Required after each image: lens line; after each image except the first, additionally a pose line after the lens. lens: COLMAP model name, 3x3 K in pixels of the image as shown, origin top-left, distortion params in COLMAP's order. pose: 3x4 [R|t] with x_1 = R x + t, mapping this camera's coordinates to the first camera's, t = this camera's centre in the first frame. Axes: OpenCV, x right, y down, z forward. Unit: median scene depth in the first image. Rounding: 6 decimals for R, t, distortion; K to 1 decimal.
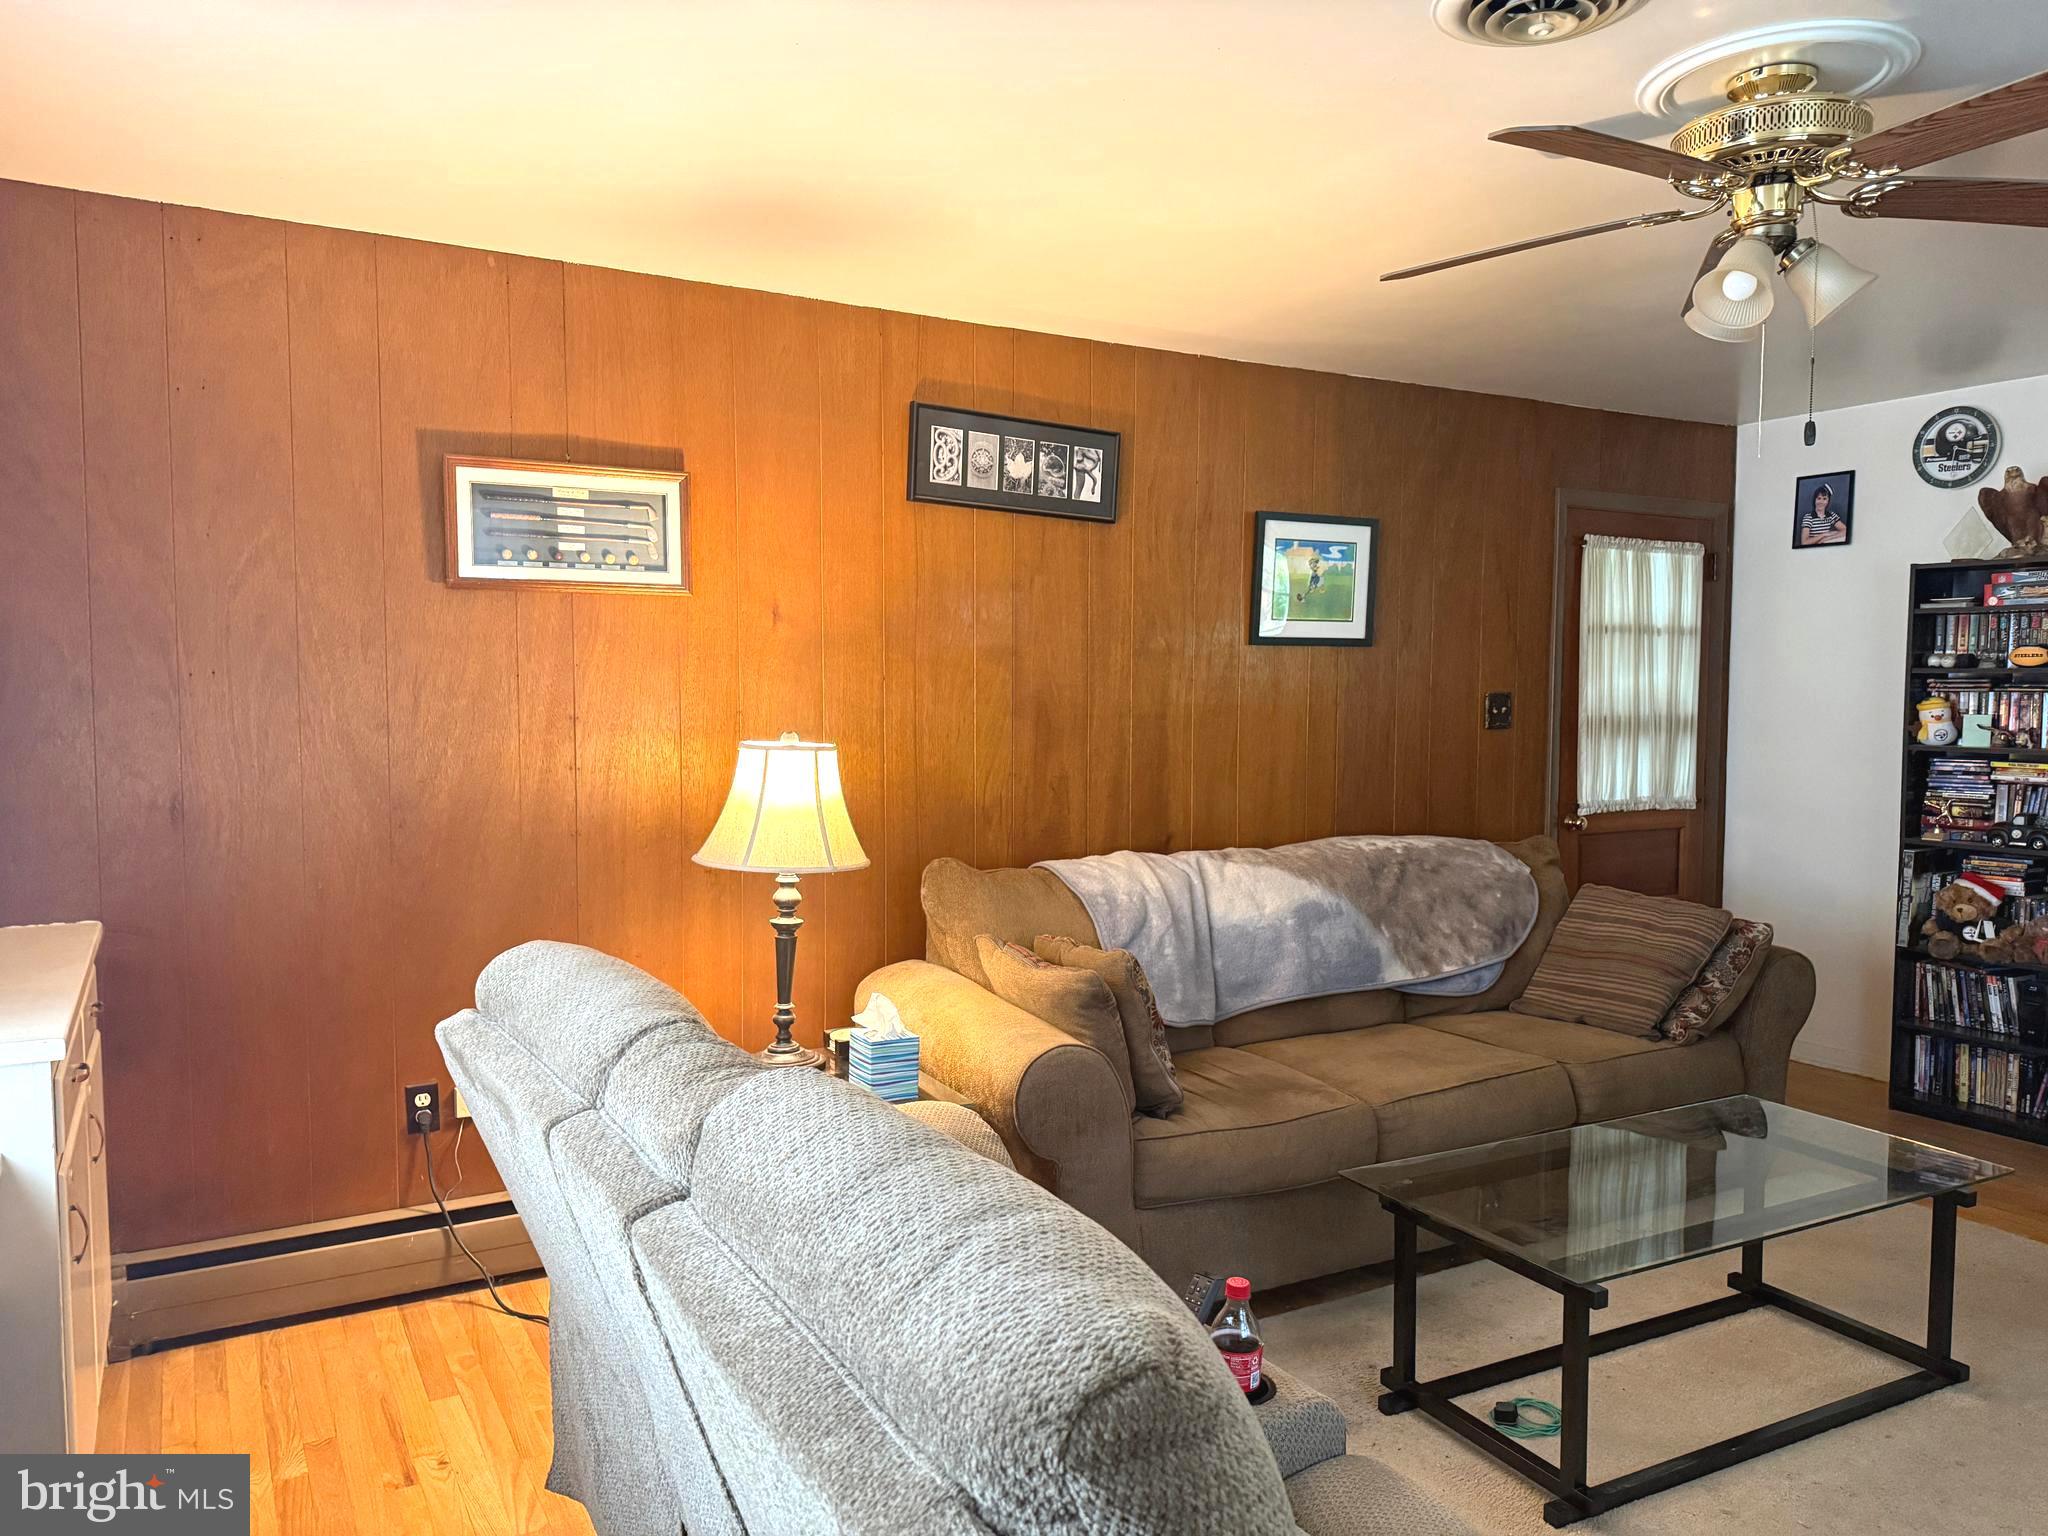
lens RADIAL K [[1418.2, 0, 1028.4], [0, 1418.2, 778.2], [0, 0, 1]] dist [0.075124, -0.105817]
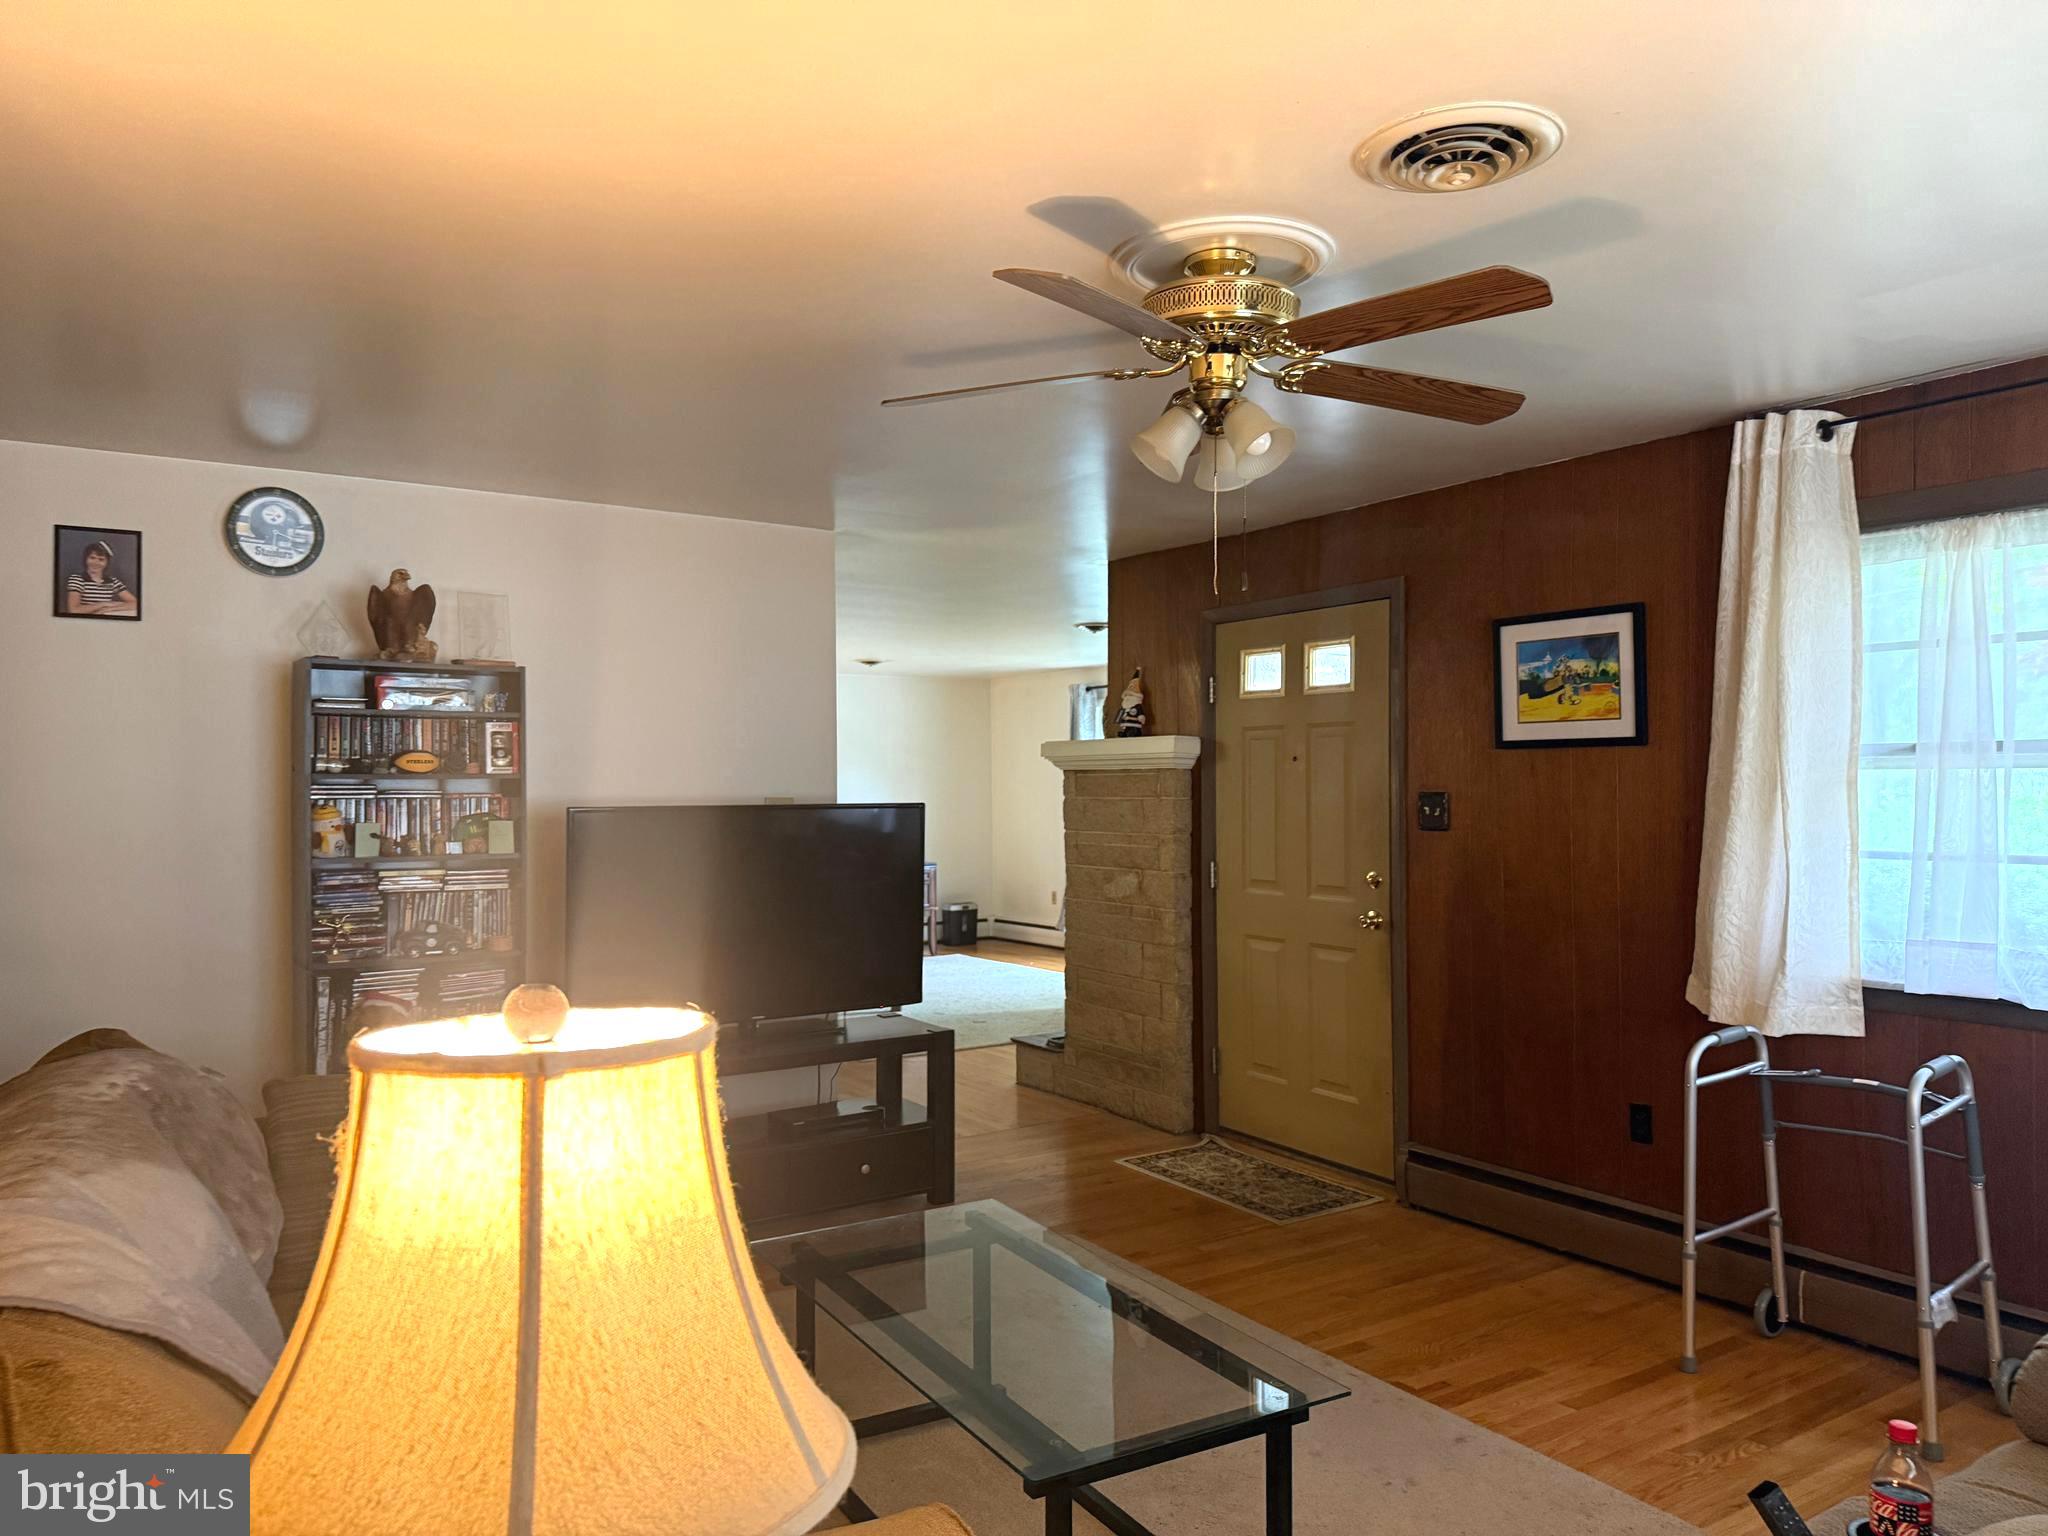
lens RADIAL K [[1418.2, 0, 1028.4], [0, 1418.2, 778.2], [0, 0, 1]] dist [0.075124, -0.105817]
pose [[-0.040876, 0.007785, 0.999134, -0.283394], [0.068561, 0.997635, -0.004968, -0.037115], [-0.996809, 0.068299, -0.041313, 0.573451]]
